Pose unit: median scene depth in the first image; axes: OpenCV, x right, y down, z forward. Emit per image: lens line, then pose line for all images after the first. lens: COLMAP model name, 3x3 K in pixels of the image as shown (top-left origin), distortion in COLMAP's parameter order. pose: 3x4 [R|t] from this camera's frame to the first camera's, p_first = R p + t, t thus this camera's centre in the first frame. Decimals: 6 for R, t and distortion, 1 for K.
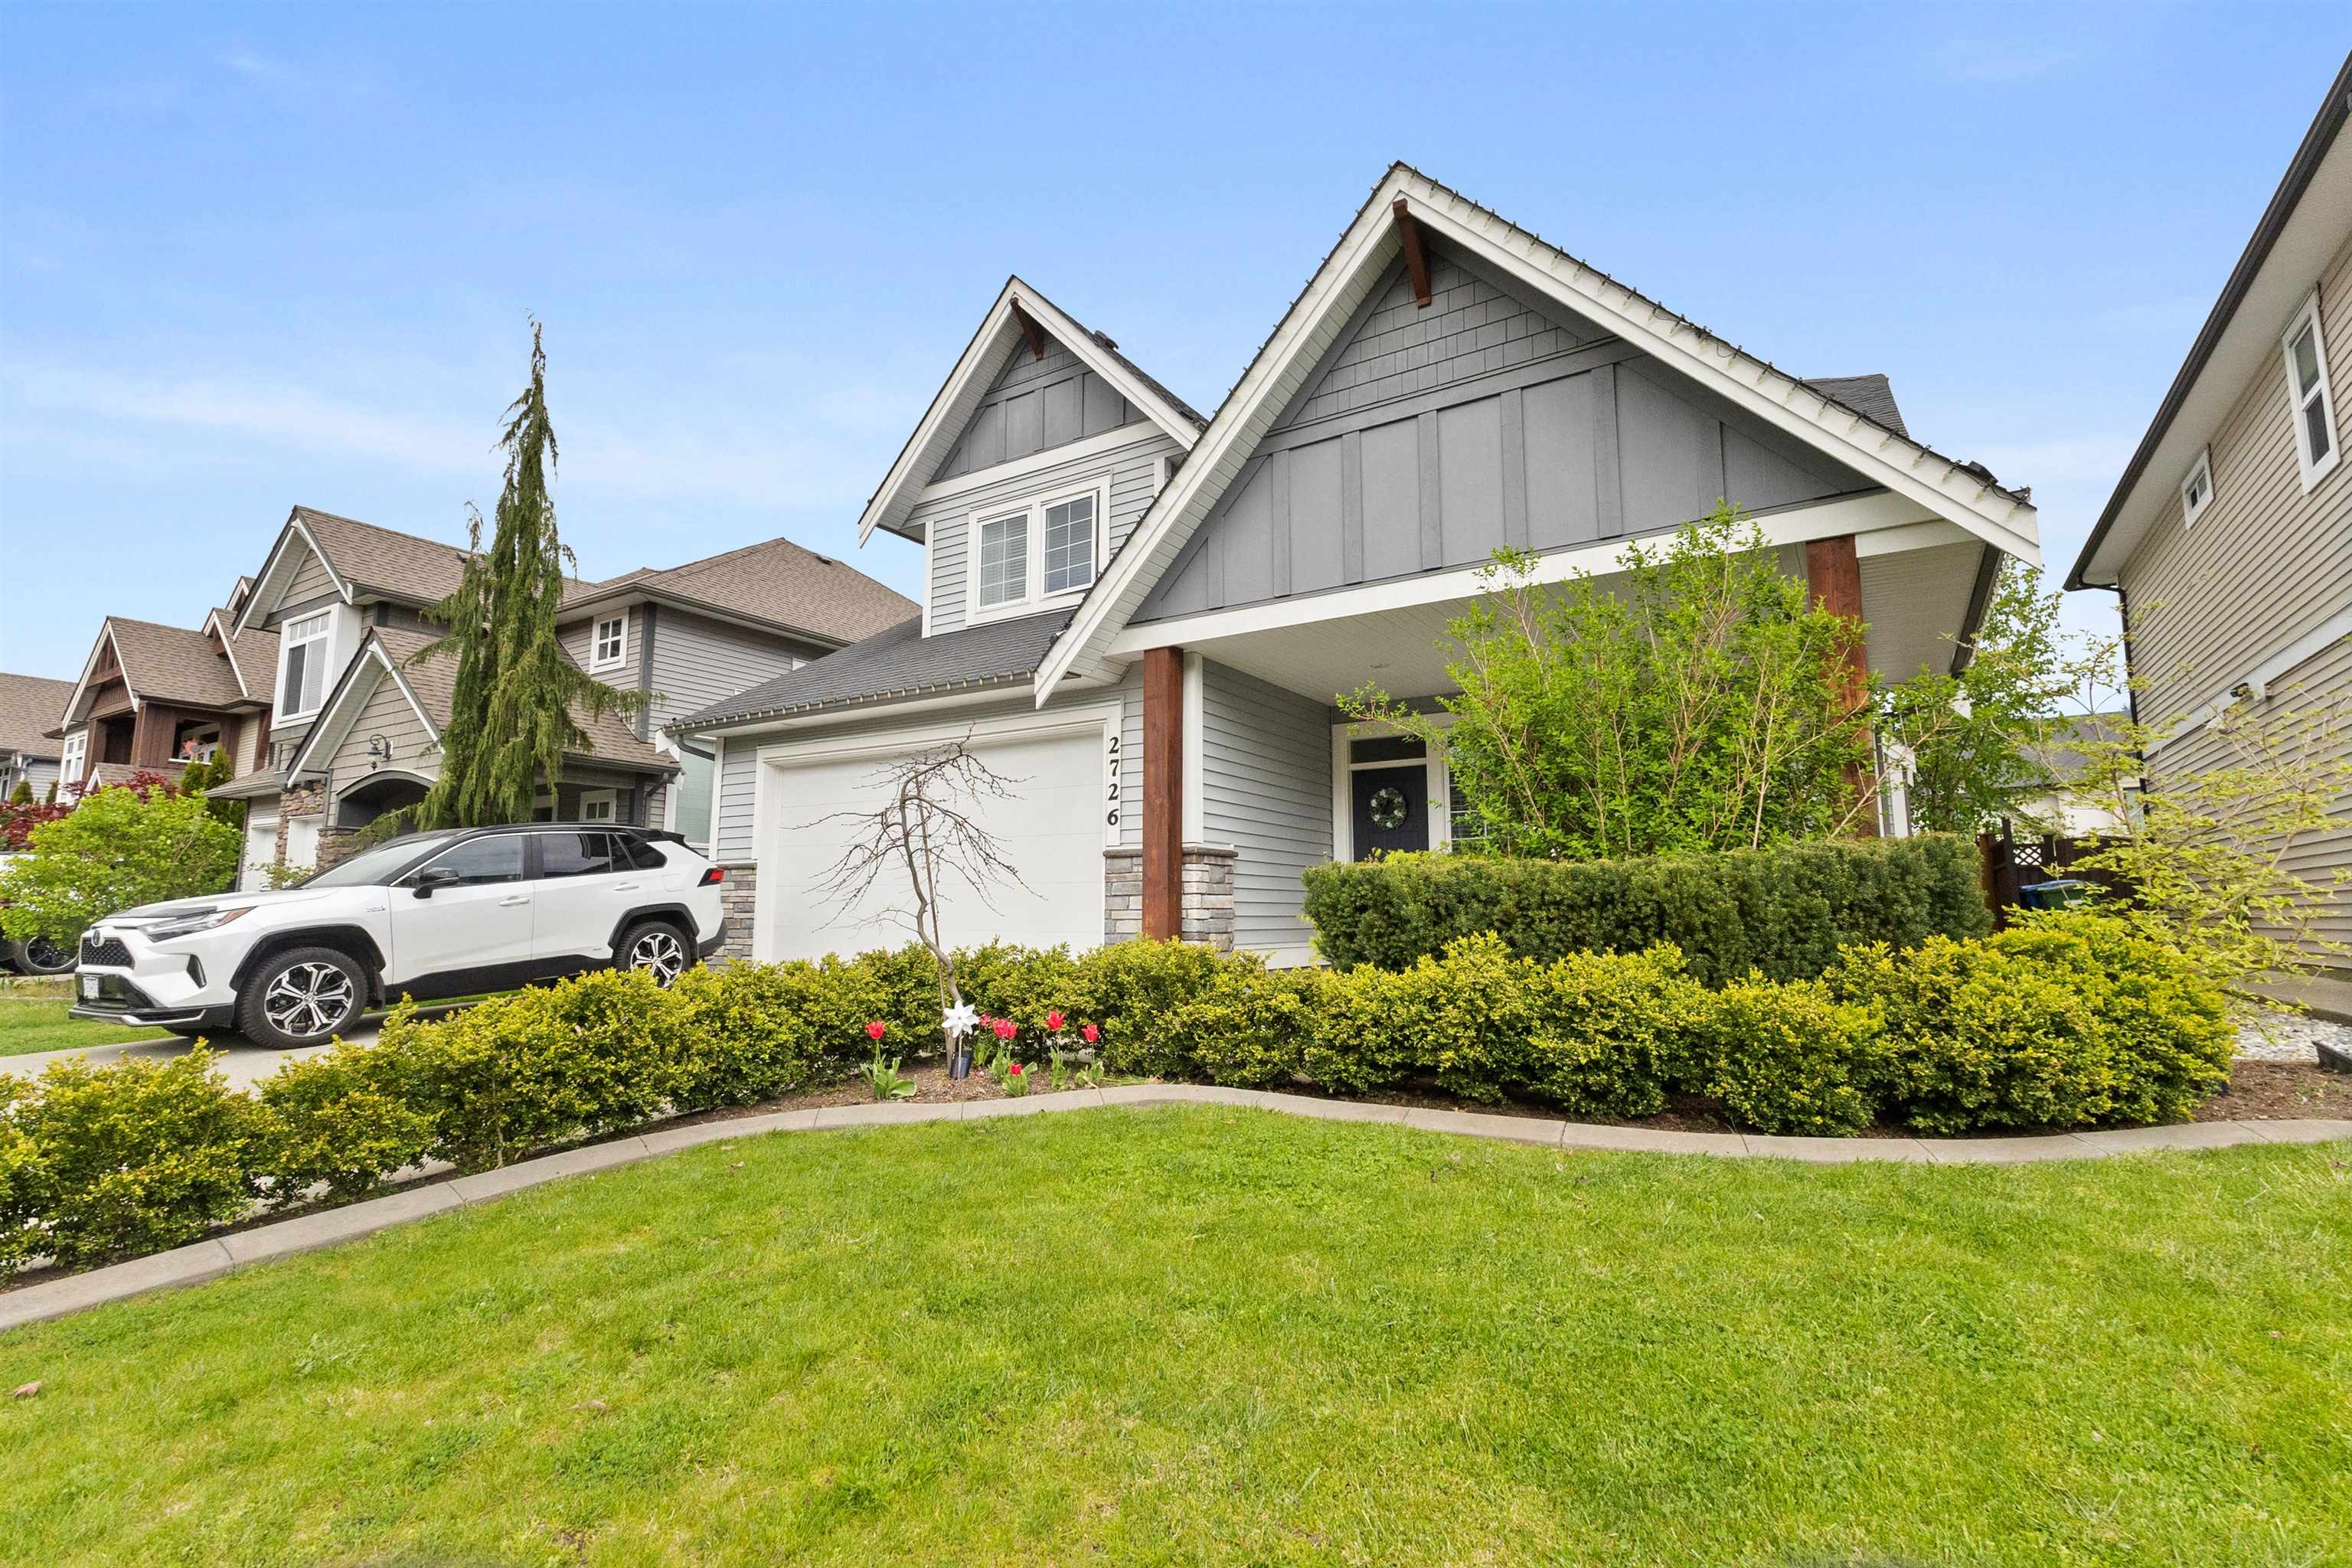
lens RADIAL K [[1079.2, 0, 1176.0], [0, 1079.2, 784.0], [0, 0, 1]] dist [0.003244, -0.000022]
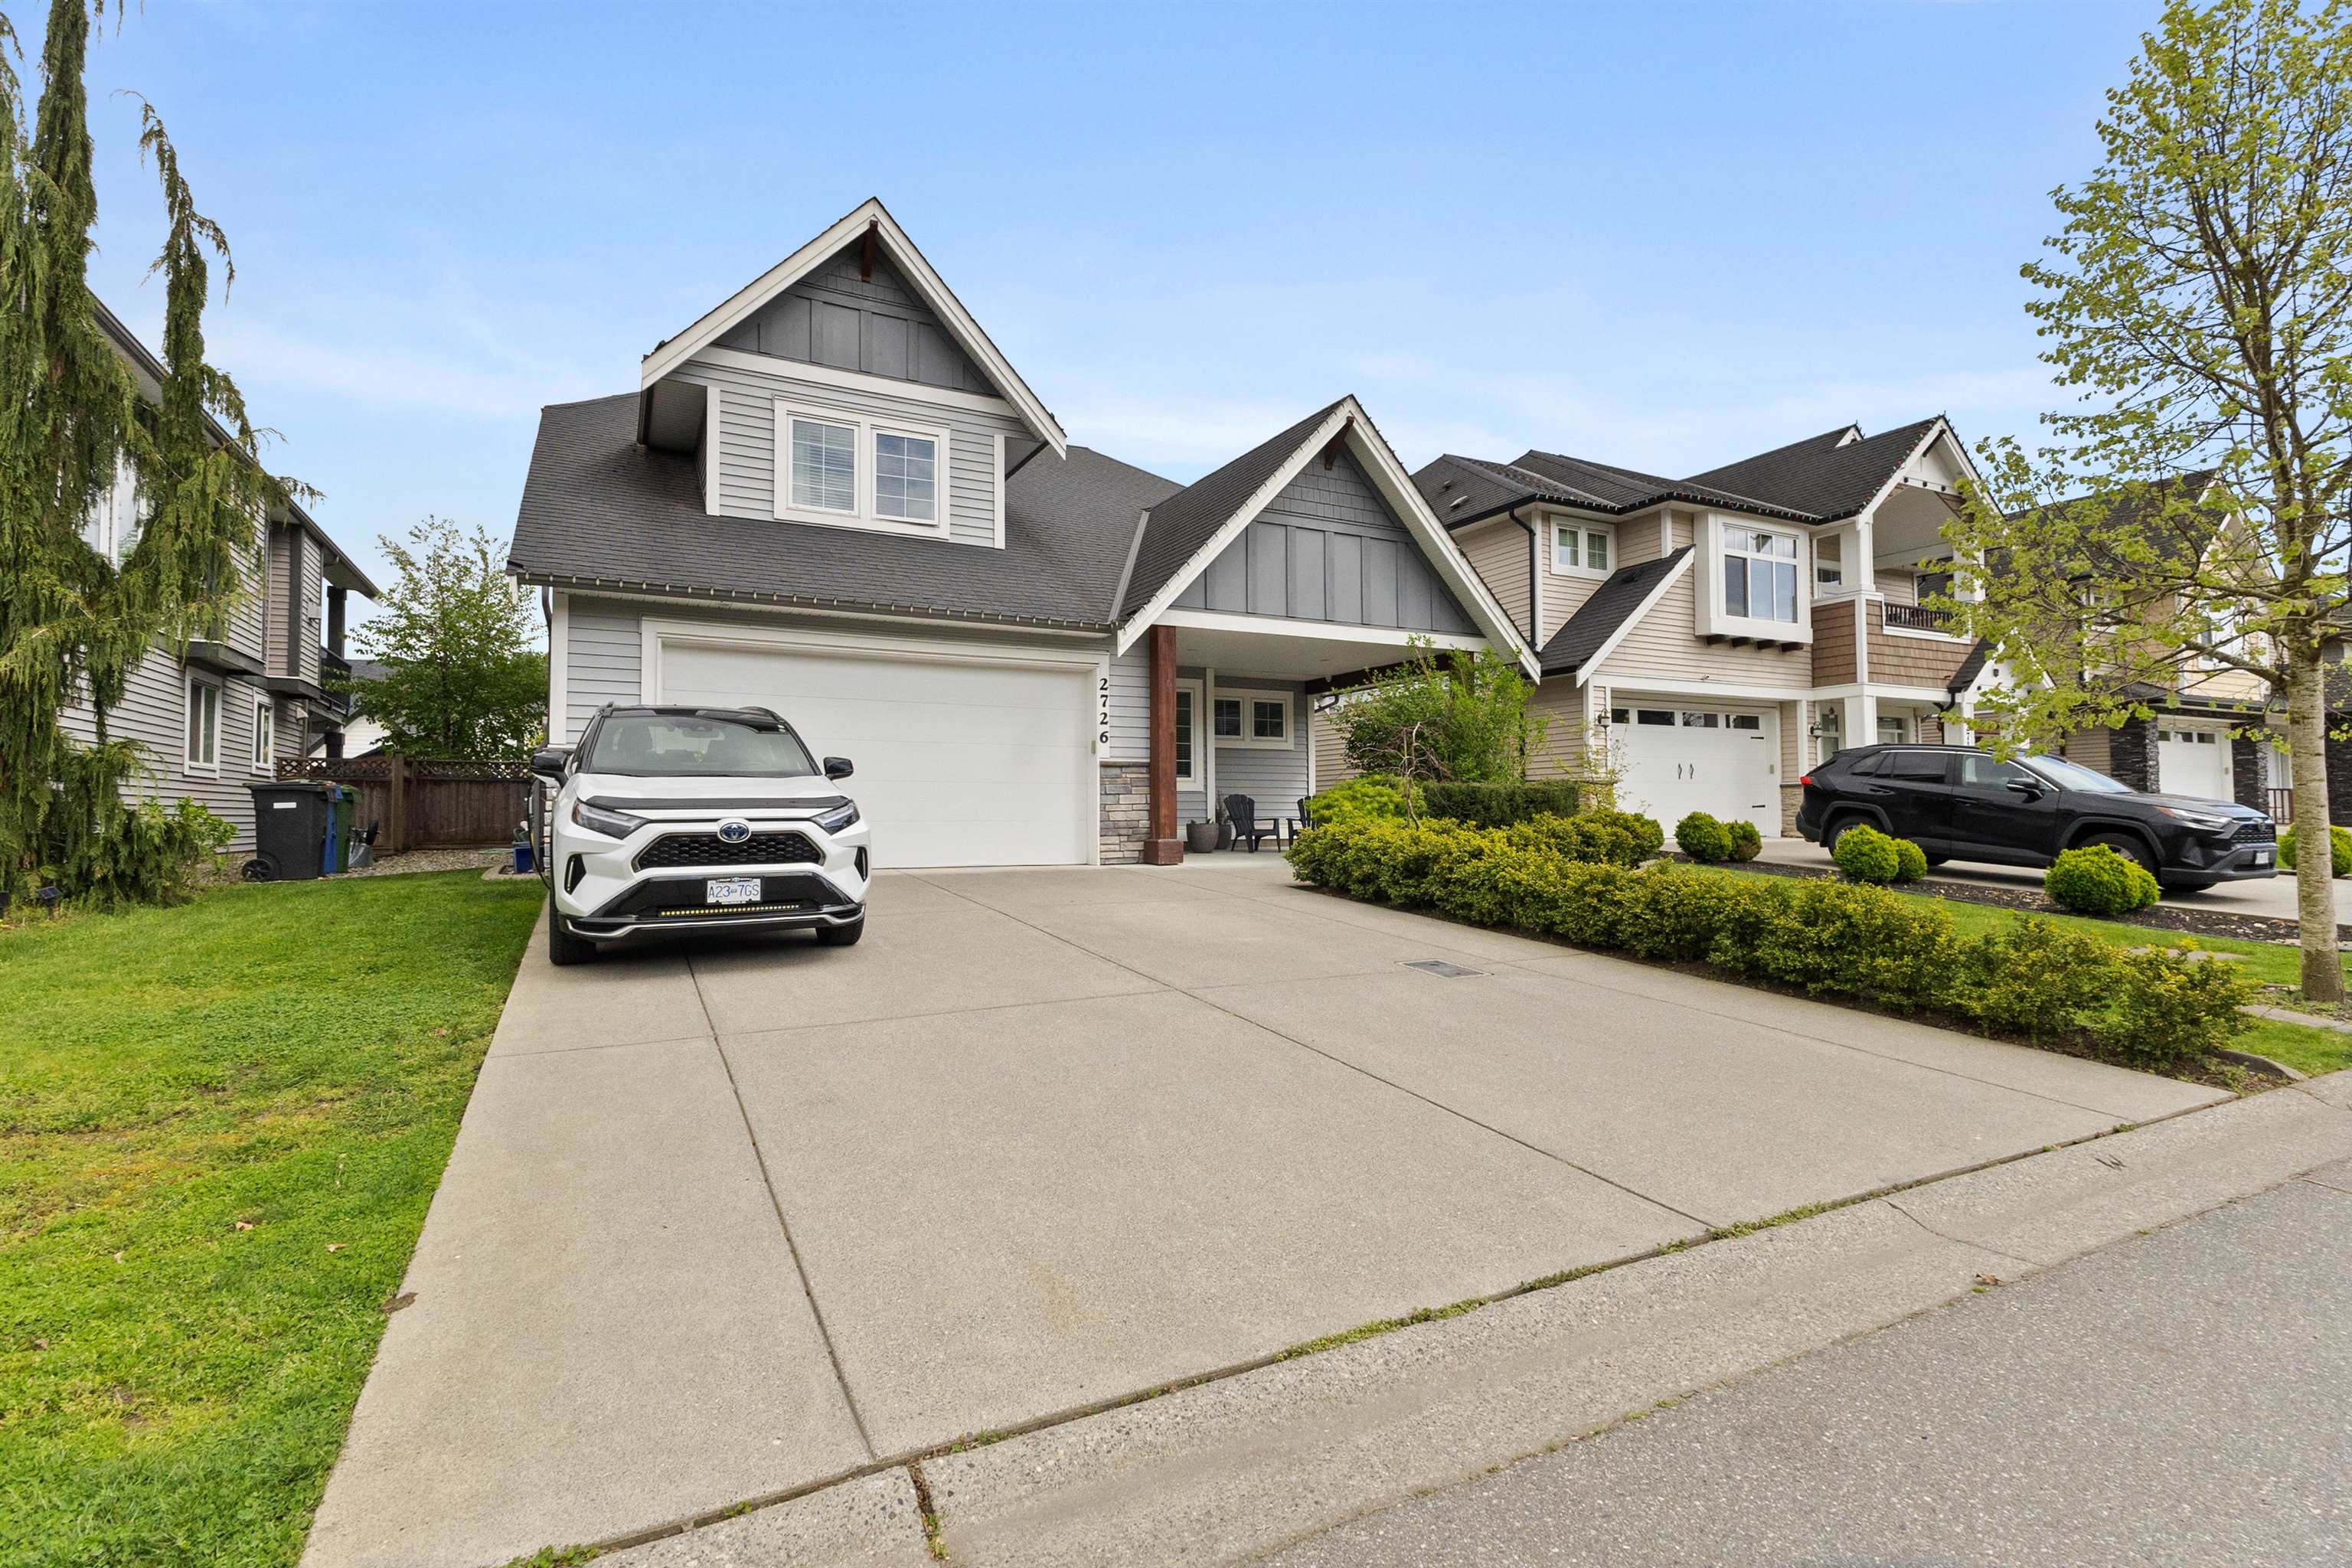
lens RADIAL K [[1079.2, 0, 1176.0], [0, 1079.2, 784.0], [0, 0, 1]] dist [0.003244, -0.000022]
pose [[0.493698, 0.021097, 0.869378, -1.571066], [-0.103228, 0.994059, 0.034497, 0.043119], [-0.863485, -0.106775, 0.492943, 0.308726]]
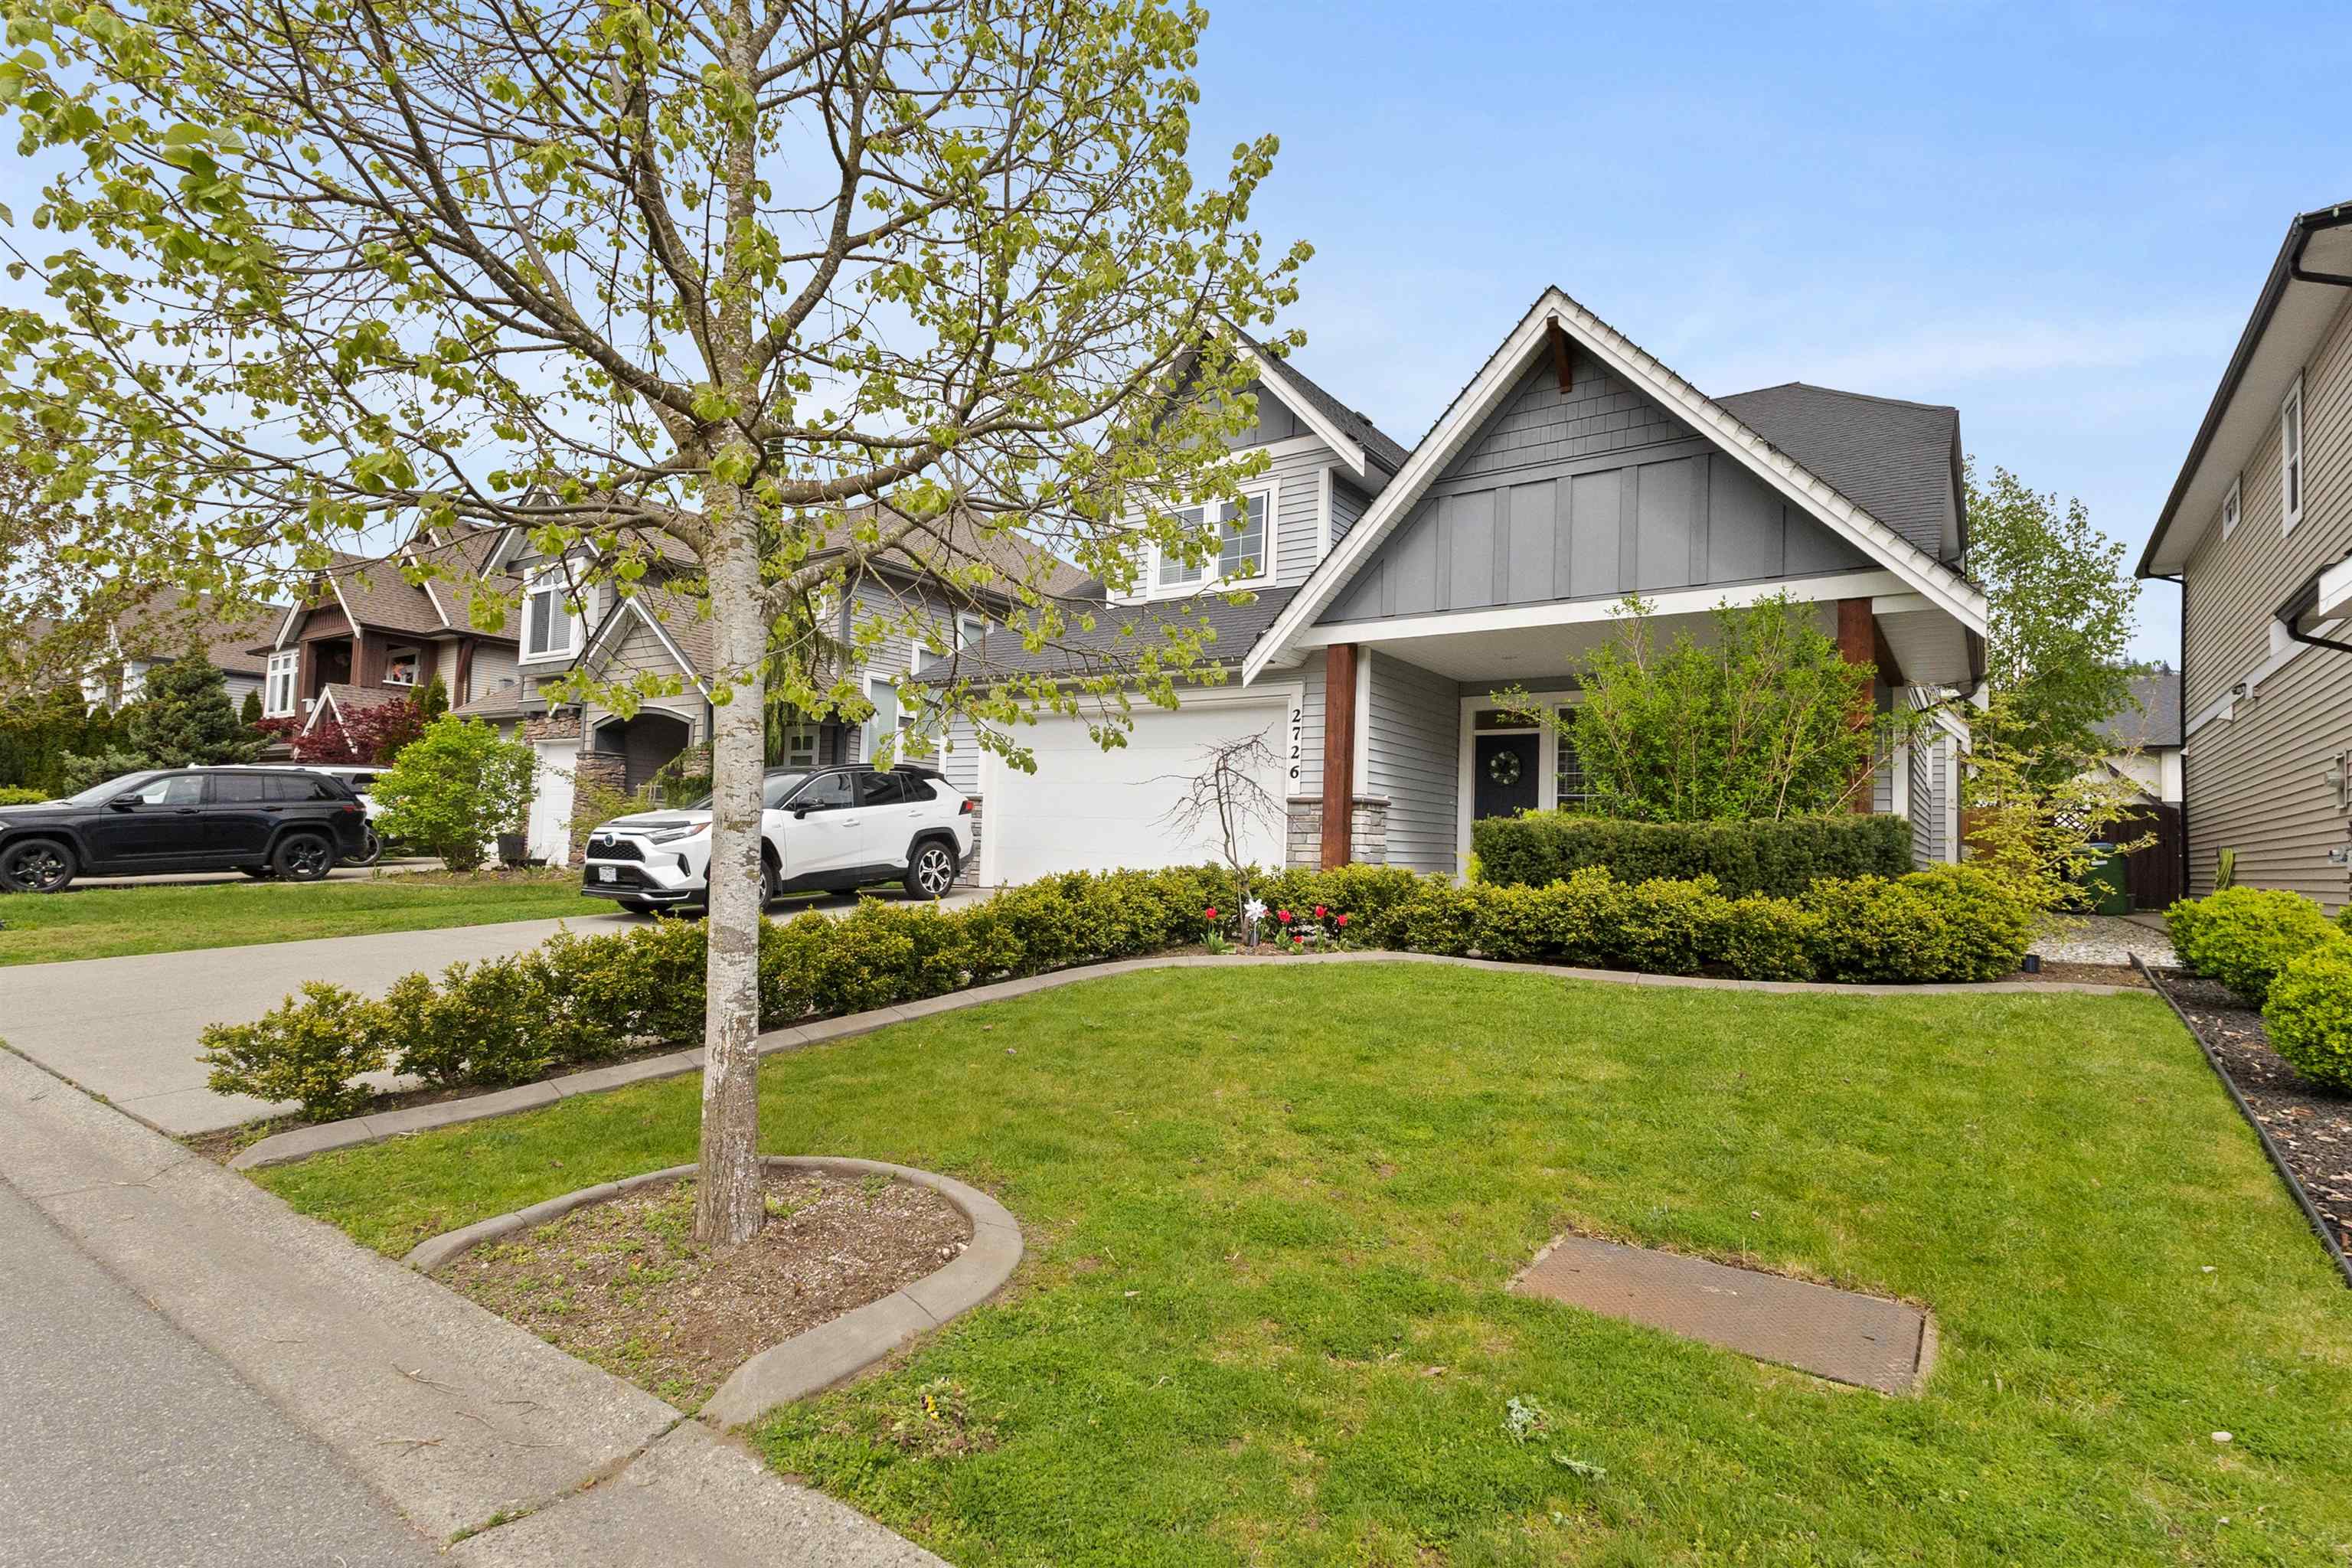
lens RADIAL K [[1141.3, 0, 1174.8], [0, 1141.3, 807.6], [0, 0, 1]] dist [0.002959, 0.000272]
pose [[0.998328, 0.030431, -0.049145, -0.173377], [-0.026134, 0.995966, 0.085838, -0.052657], [0.051559, -0.084410, 0.995096, -0.481283]]
